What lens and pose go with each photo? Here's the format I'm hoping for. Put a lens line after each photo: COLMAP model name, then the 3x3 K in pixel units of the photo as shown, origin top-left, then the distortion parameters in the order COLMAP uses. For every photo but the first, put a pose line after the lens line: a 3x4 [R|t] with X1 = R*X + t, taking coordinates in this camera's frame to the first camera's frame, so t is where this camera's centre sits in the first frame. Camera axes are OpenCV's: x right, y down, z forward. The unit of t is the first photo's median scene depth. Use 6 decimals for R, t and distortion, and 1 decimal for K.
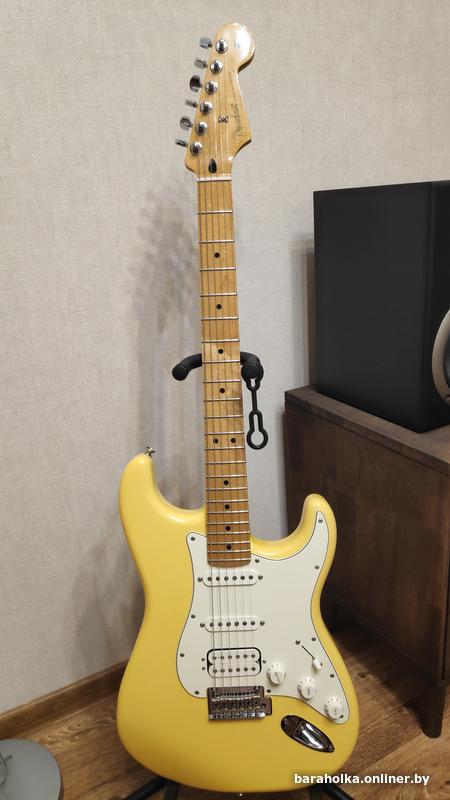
lens RADIAL K [[565.3, 0, 225.0], [0, 565.3, 400.0], [0, 0, 1]] dist [0.027424, -0.056647]
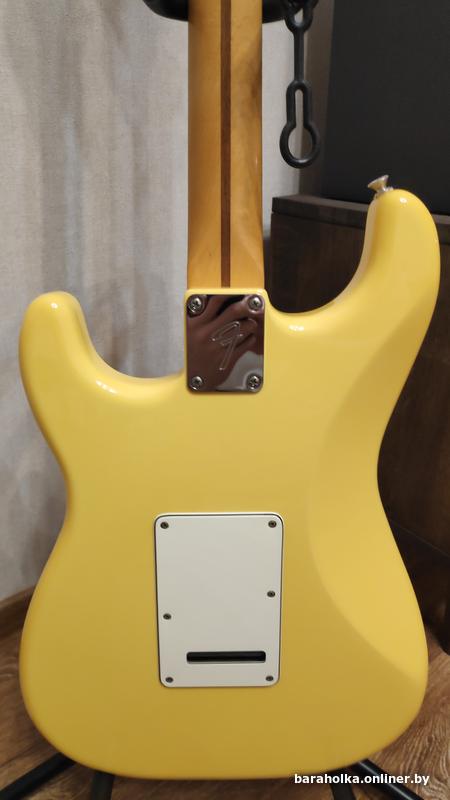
lens RADIAL K [[565.3, 0, 225.0], [0, 565.3, 400.0], [0, 0, 1]] dist [0.027424, -0.056647]
pose [[0.983732, 0.001131, 0.179640, -0.082345], [-0.020966, 0.993869, 0.108558, 0.172129], [-0.178416, -0.110558, 0.977724, 0.338950]]
